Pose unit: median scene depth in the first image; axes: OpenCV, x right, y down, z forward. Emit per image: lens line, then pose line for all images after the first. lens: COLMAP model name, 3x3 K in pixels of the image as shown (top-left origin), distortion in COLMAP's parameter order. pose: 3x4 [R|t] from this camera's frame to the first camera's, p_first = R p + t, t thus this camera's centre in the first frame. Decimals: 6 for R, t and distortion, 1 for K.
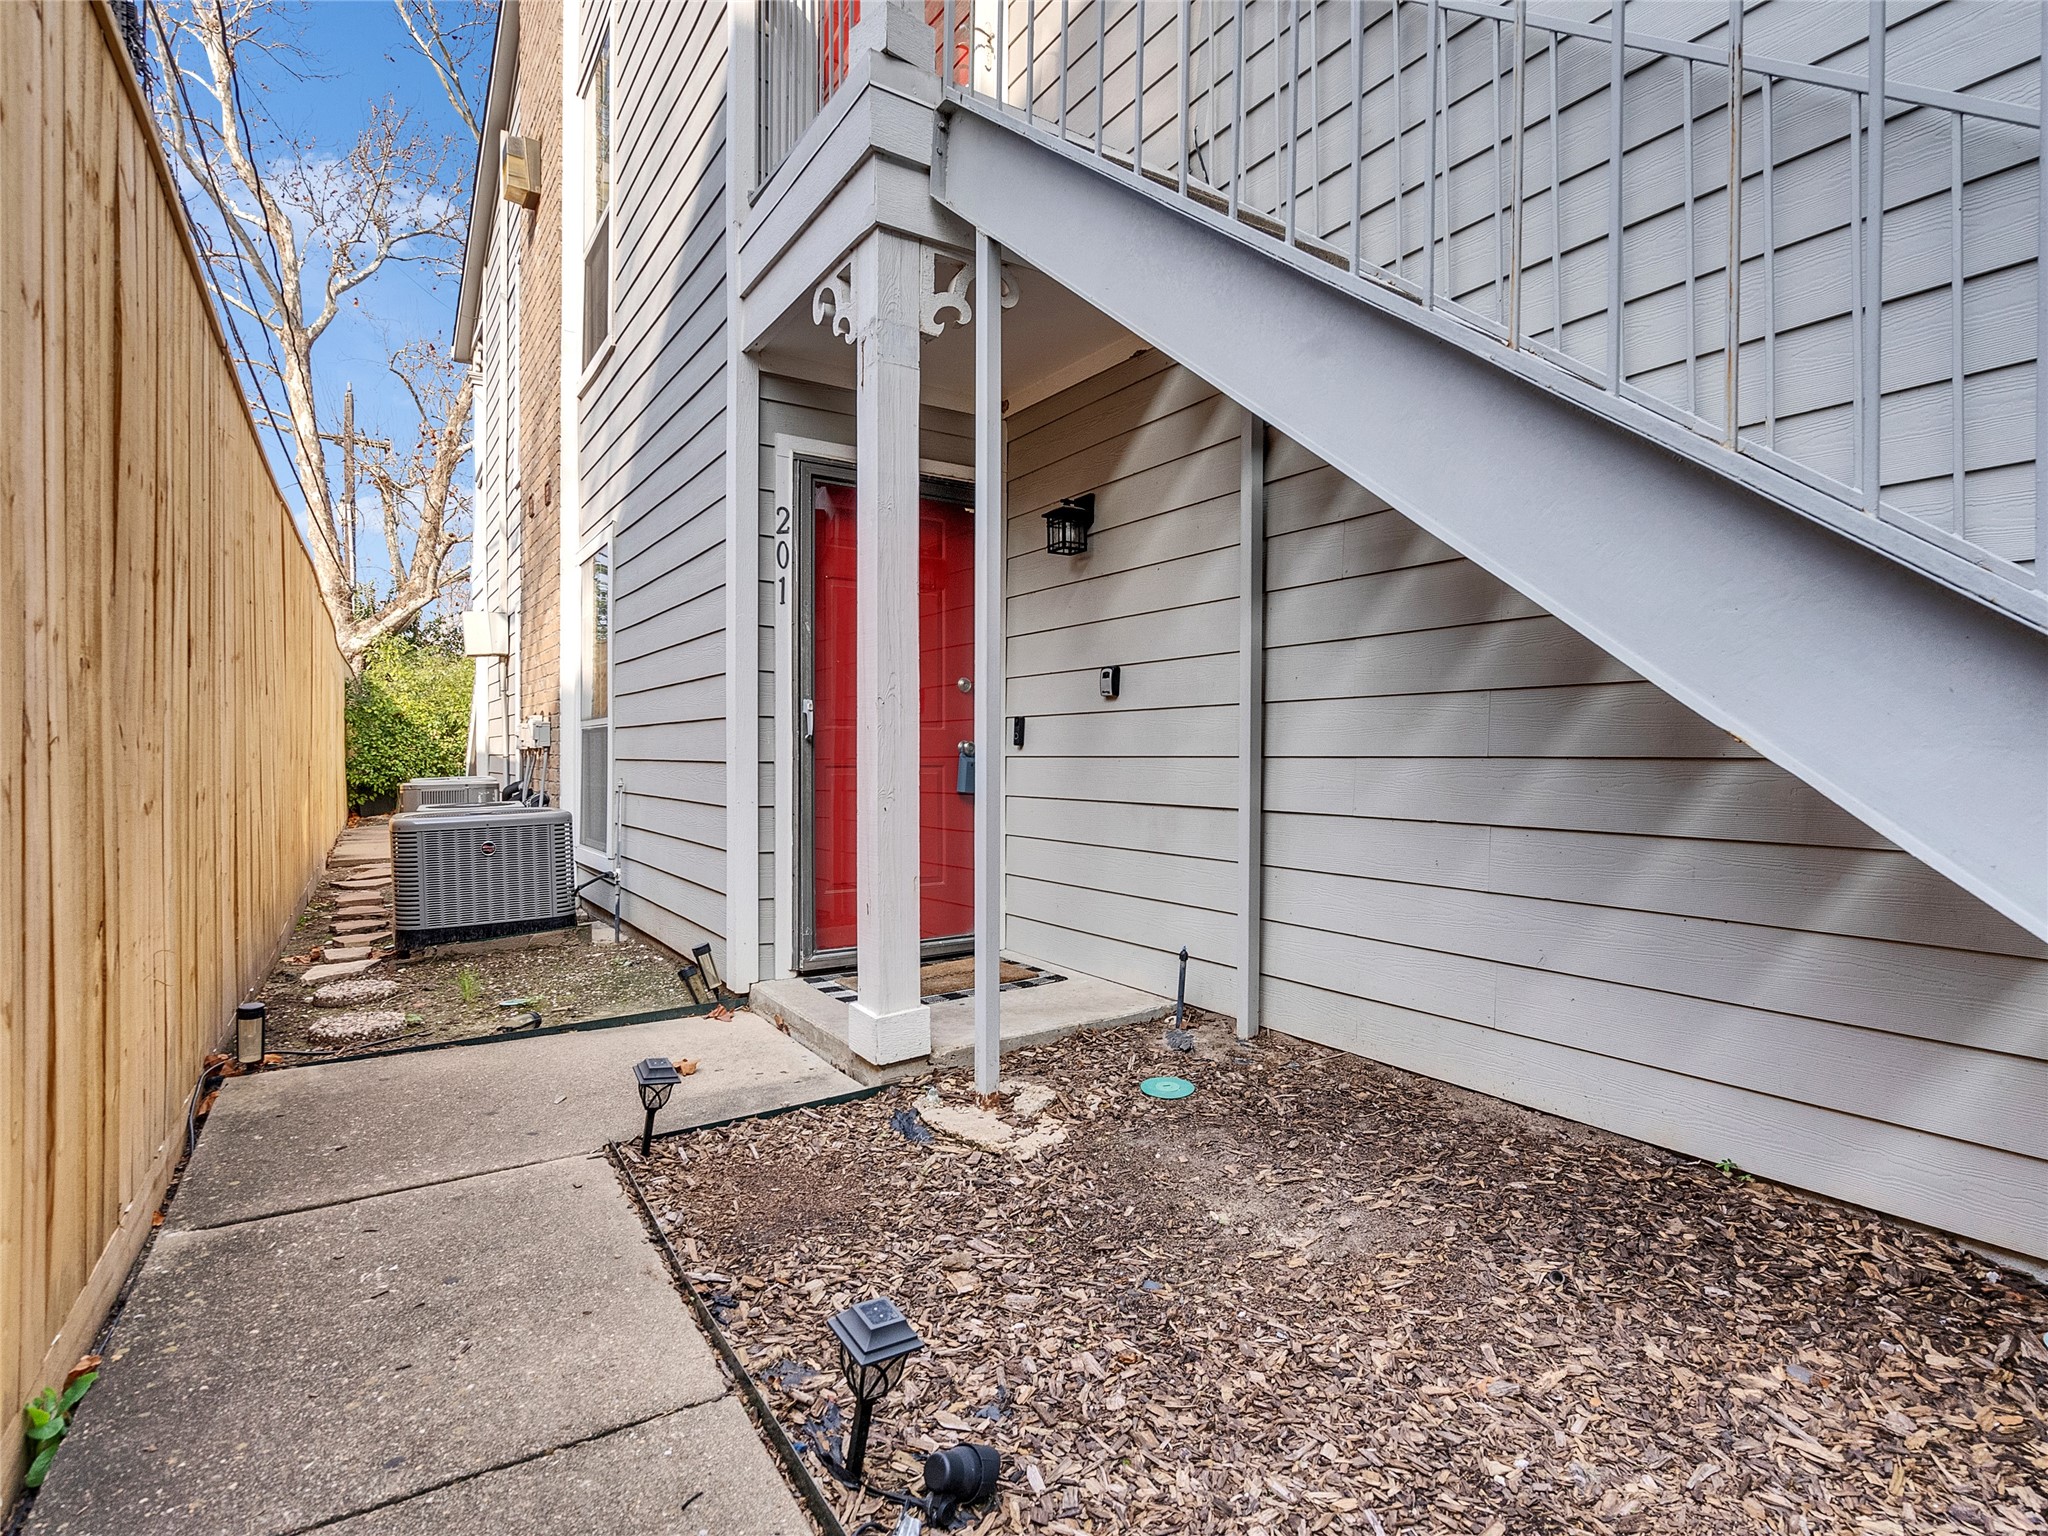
lens RADIAL K [[1031.7, 0, 1019.1], [0, 1031.7, 761.3], [0, 0, 1]] dist [0.001441, 0.000078]
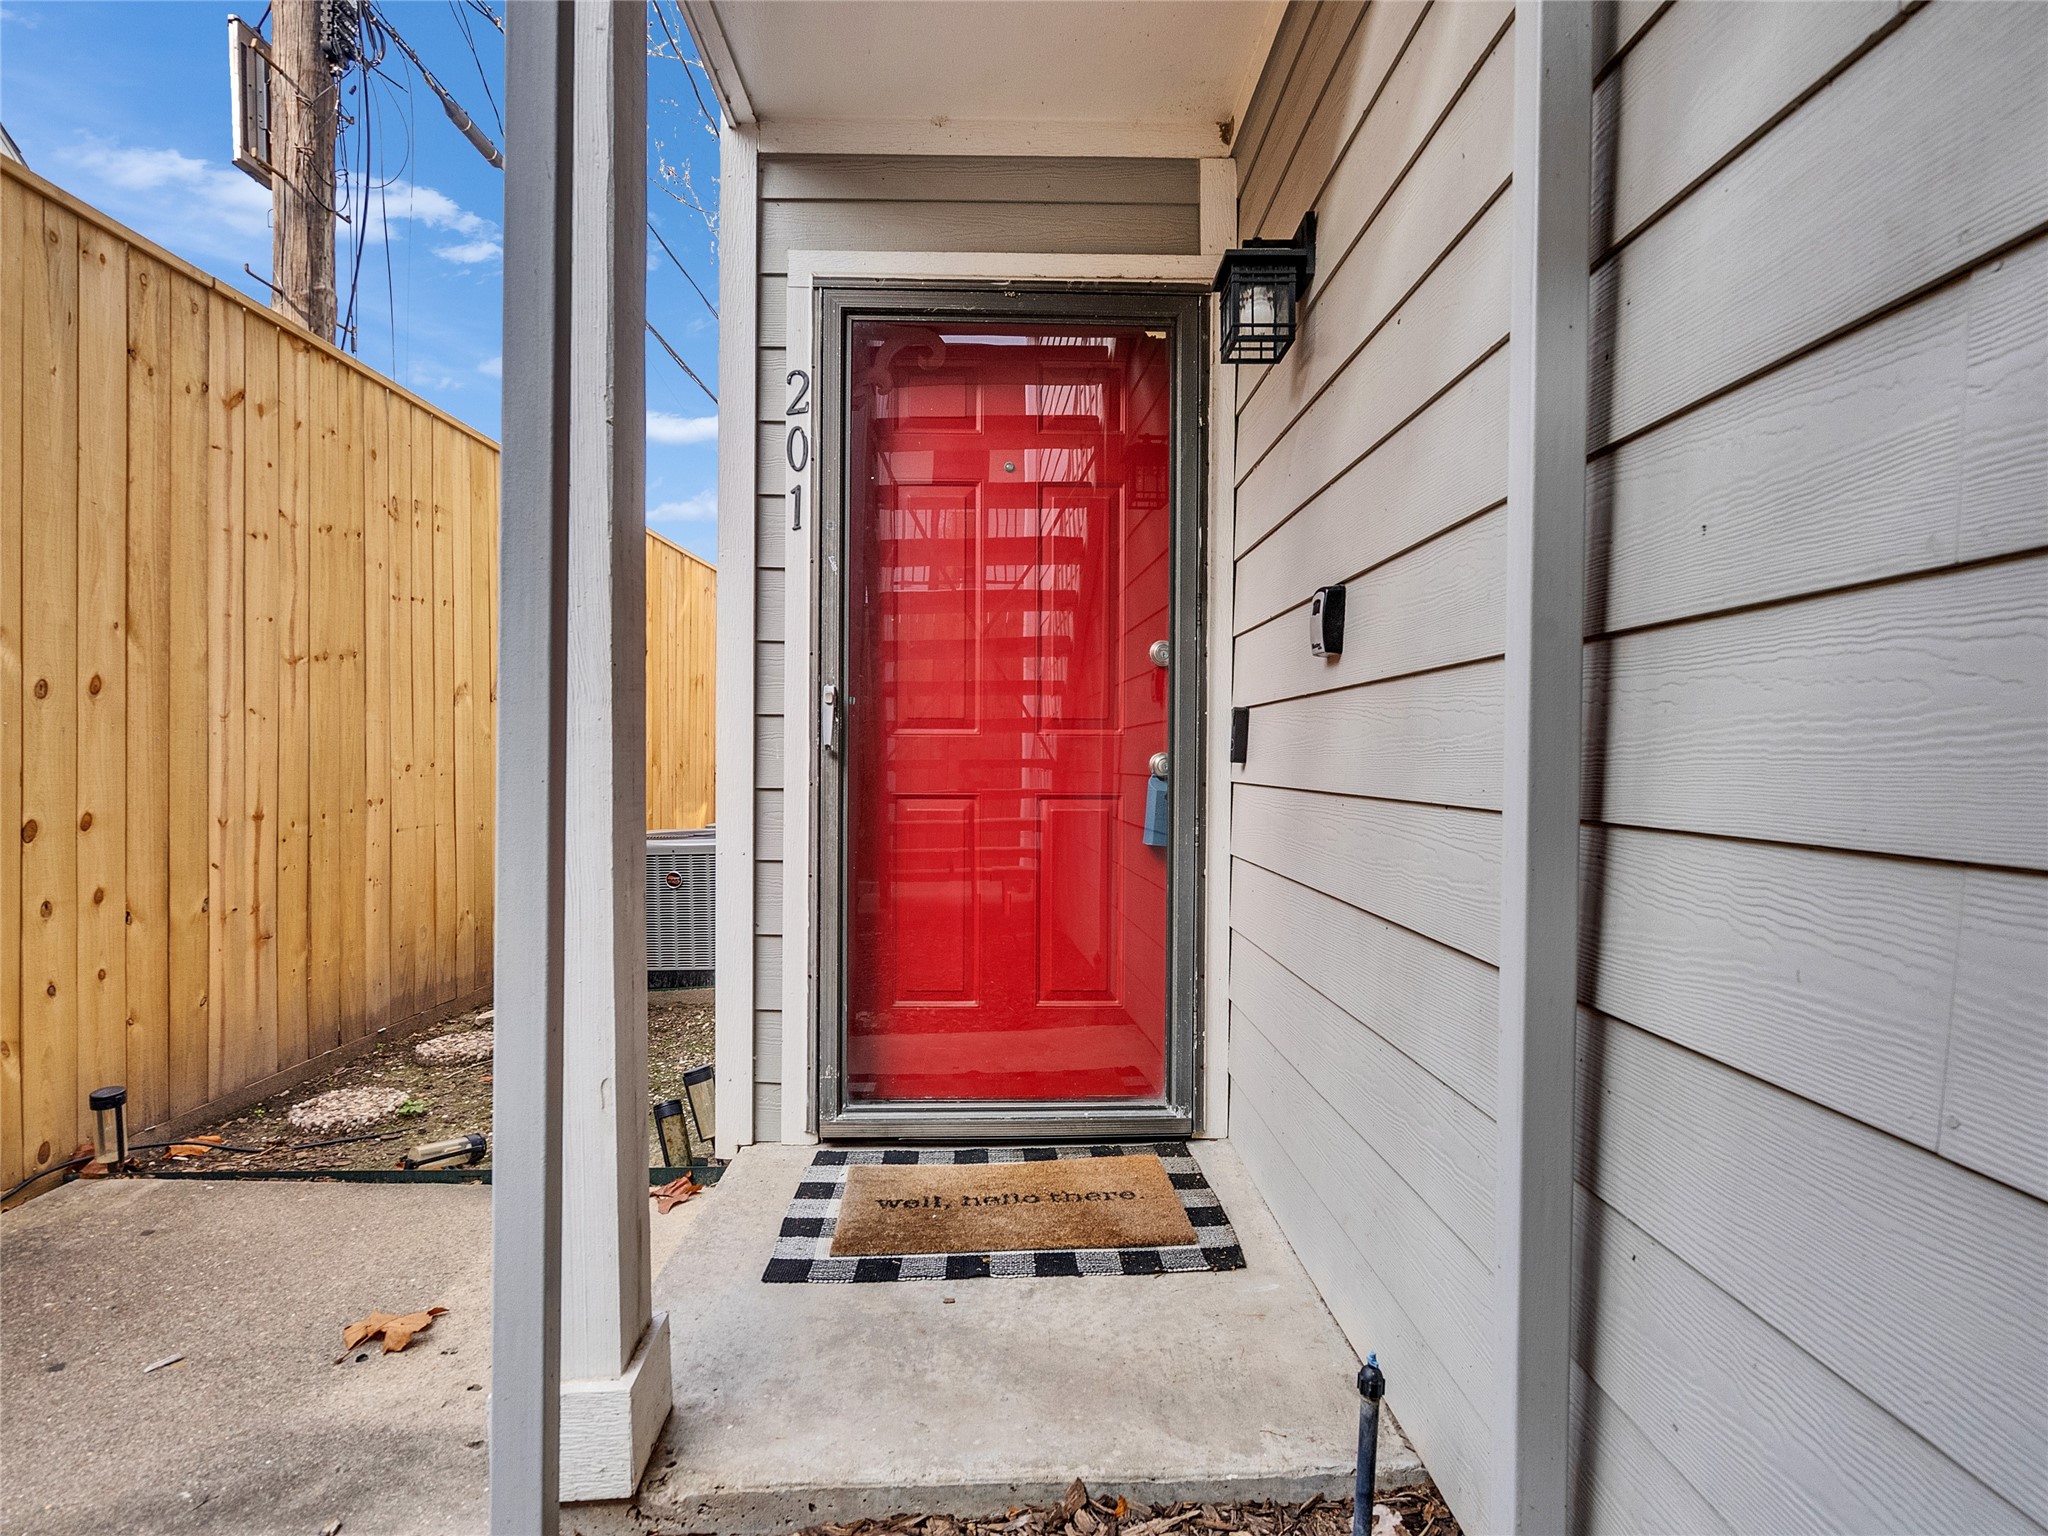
lens RADIAL K [[1031.7, 0, 1027.8], [0, 1031.7, 764.2], [0, 0, 1]] dist [0.001441, 0.000078]
pose [[0.844676, 0.008257, -0.535215, 0.213232], [-0.008693, 0.999961, 0.001708, -0.016354], [0.535208, 0.003210, 0.844714, 0.557684]]
